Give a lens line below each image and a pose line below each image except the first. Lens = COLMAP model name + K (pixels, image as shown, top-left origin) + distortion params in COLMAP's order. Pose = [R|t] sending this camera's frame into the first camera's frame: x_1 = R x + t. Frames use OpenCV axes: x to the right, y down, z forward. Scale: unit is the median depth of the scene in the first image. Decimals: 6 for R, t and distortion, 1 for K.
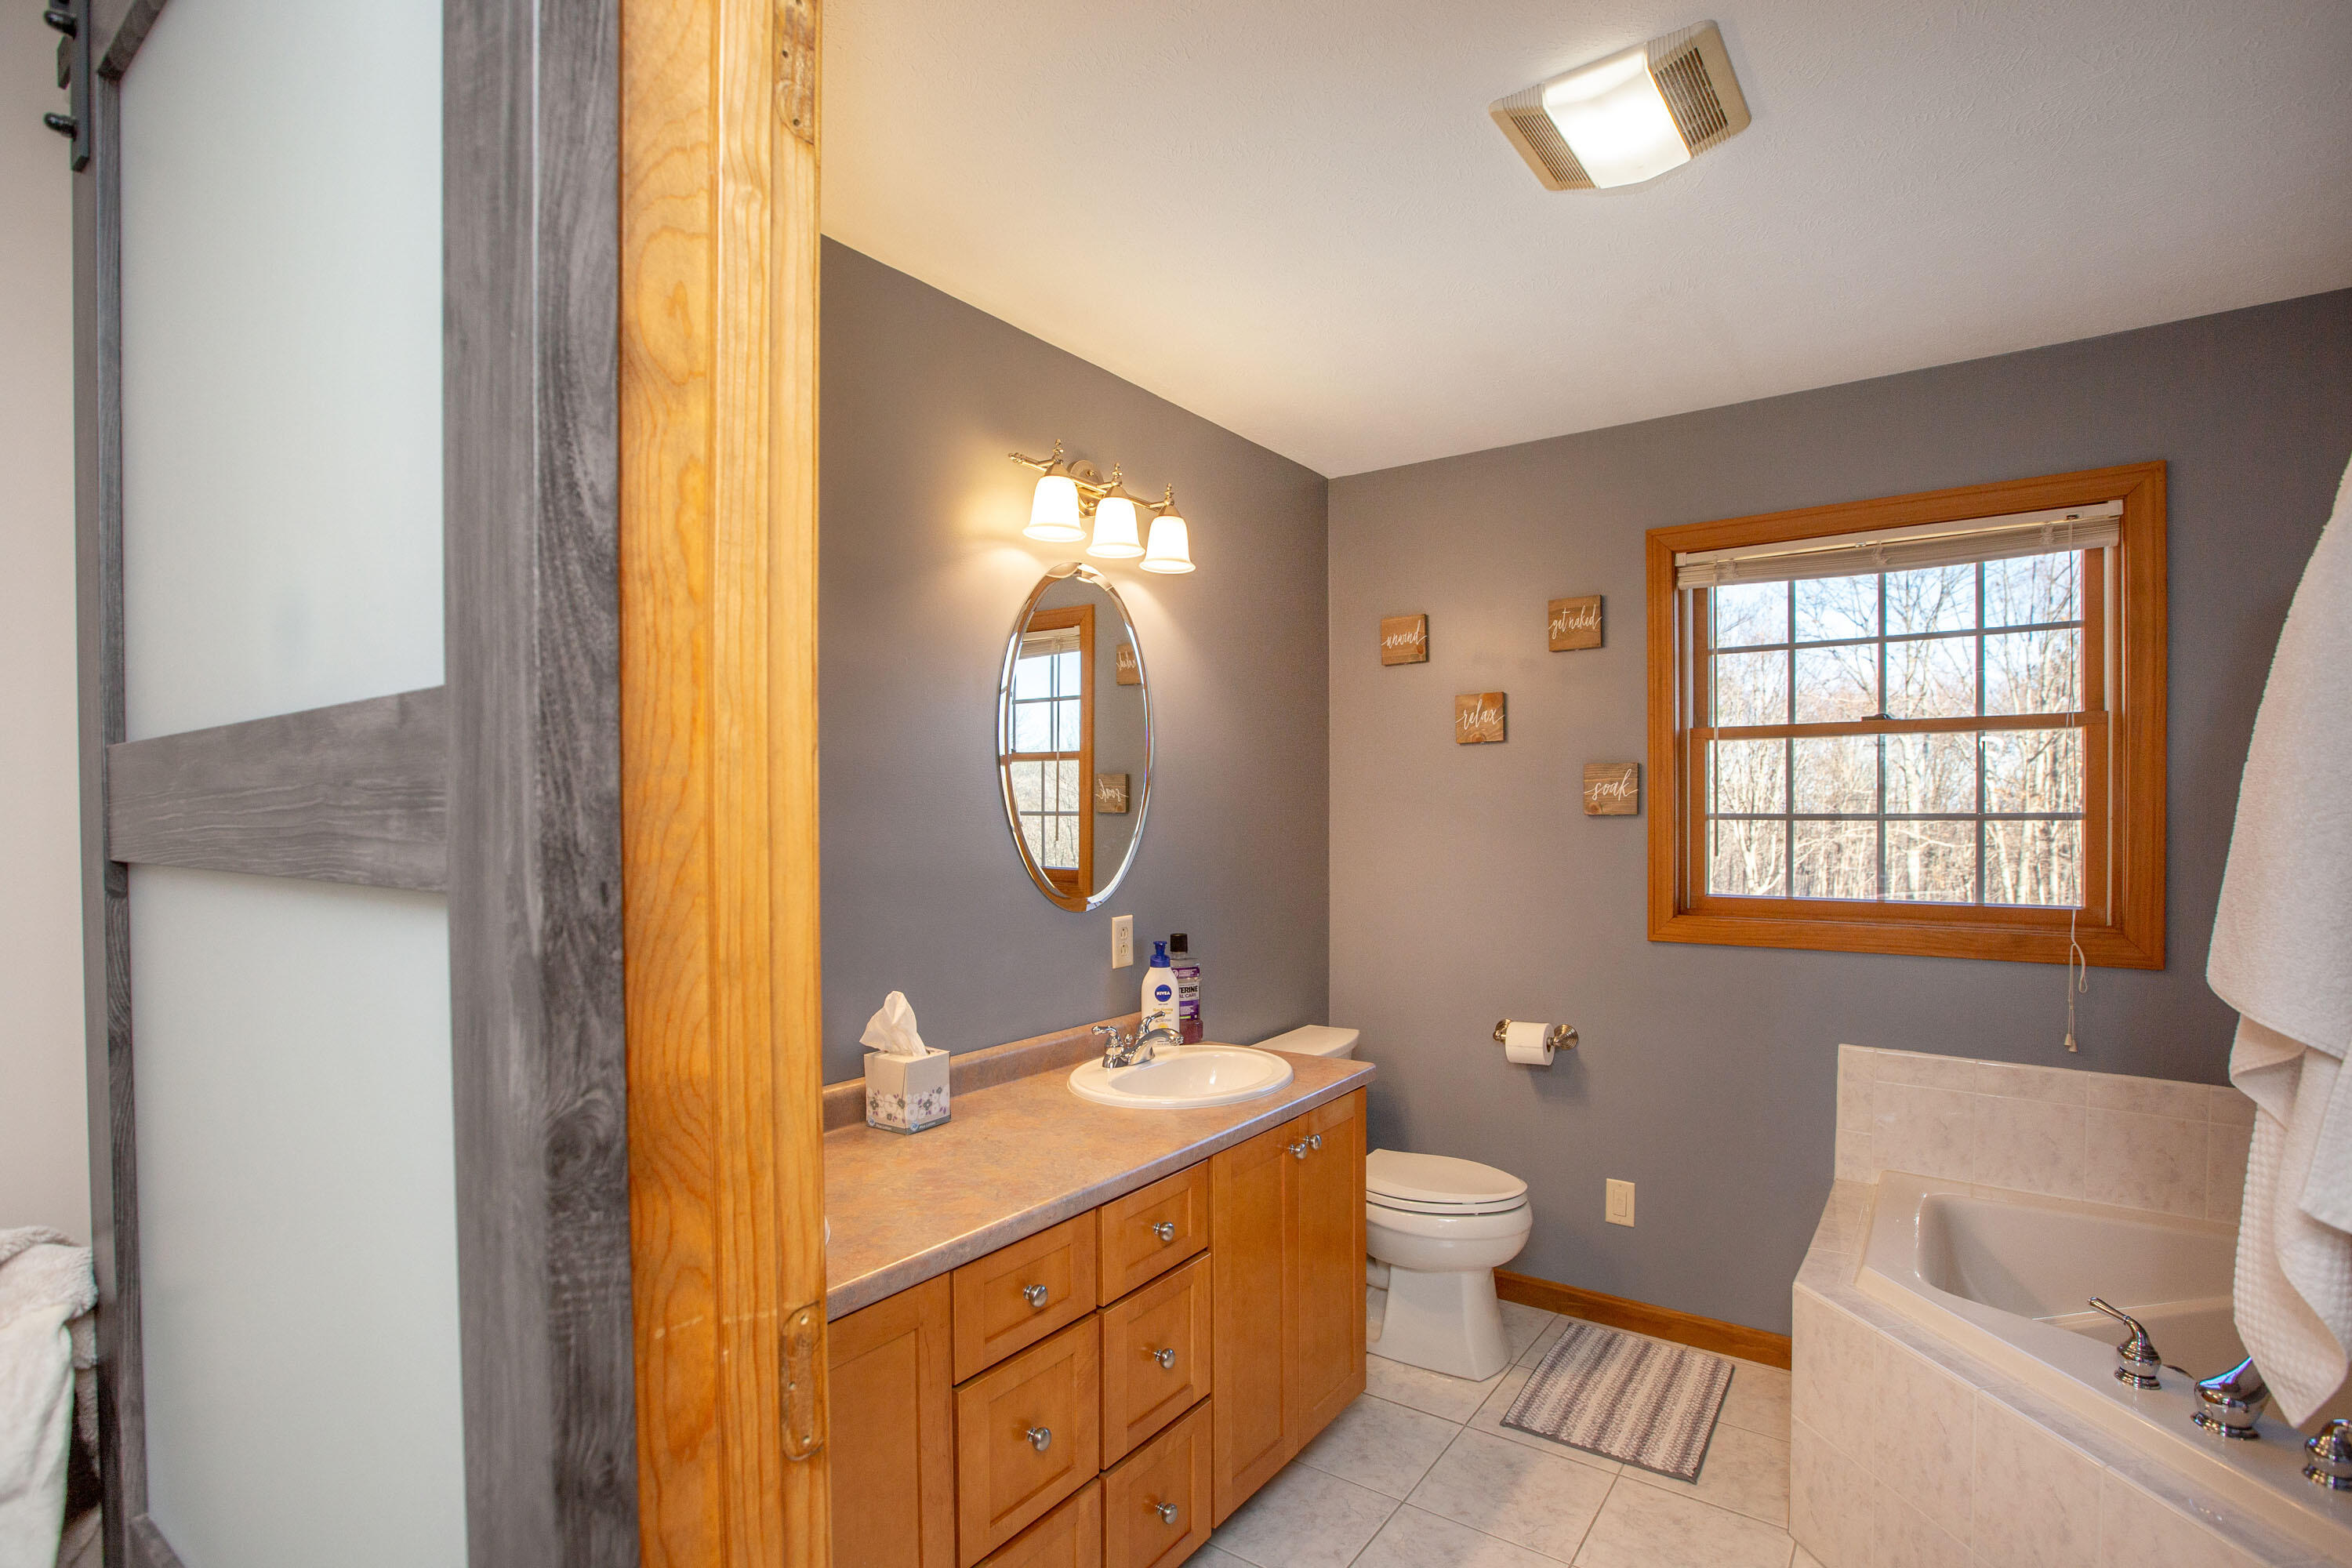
lens RADIAL K [[1129.6, 0, 1181.5], [0, 1129.6, 828.7], [0, 0, 1]] dist [-0.000728, -0.000393]
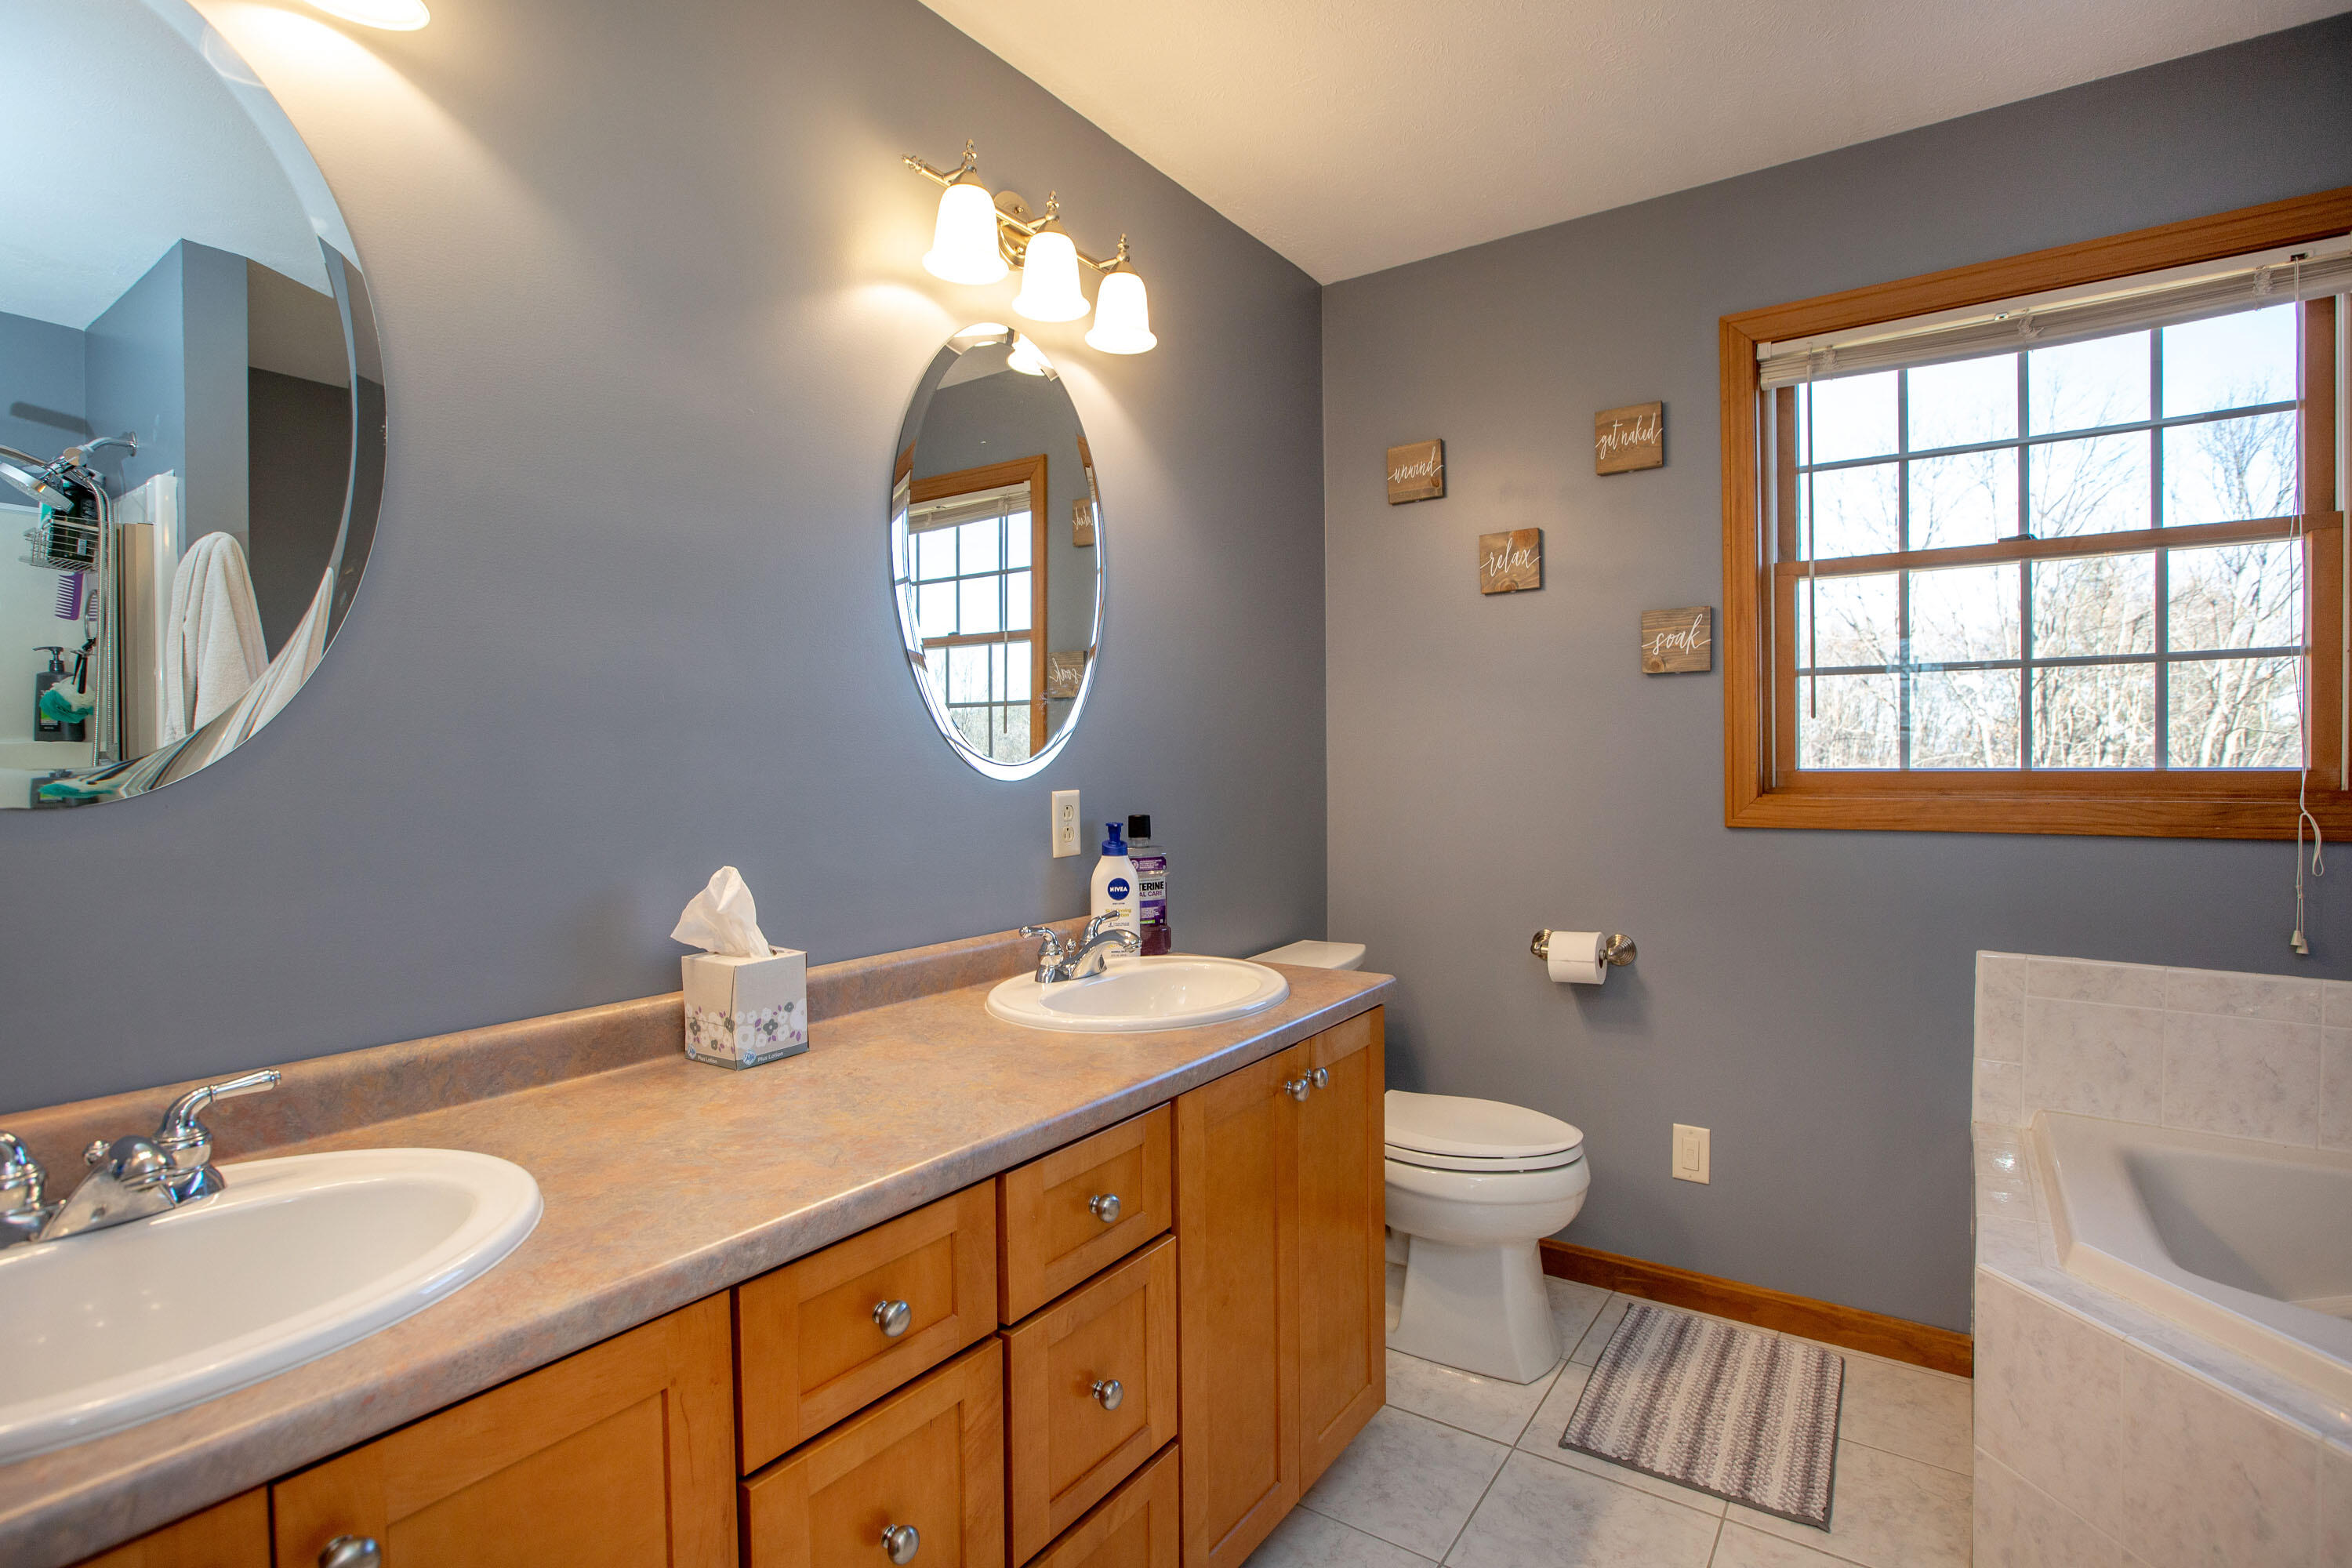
lens RADIAL K [[1188.6, 0, 1170.2], [0, 1188.6, 752.5], [0, 0, 1]] dist [-0.001479, 0.001314]
pose [[0.999943, -0.005760, 0.008996, 0.012524], [0.005806, 0.999970, -0.005184, 0.057247], [-0.008966, 0.005236, 0.999946, 0.187464]]
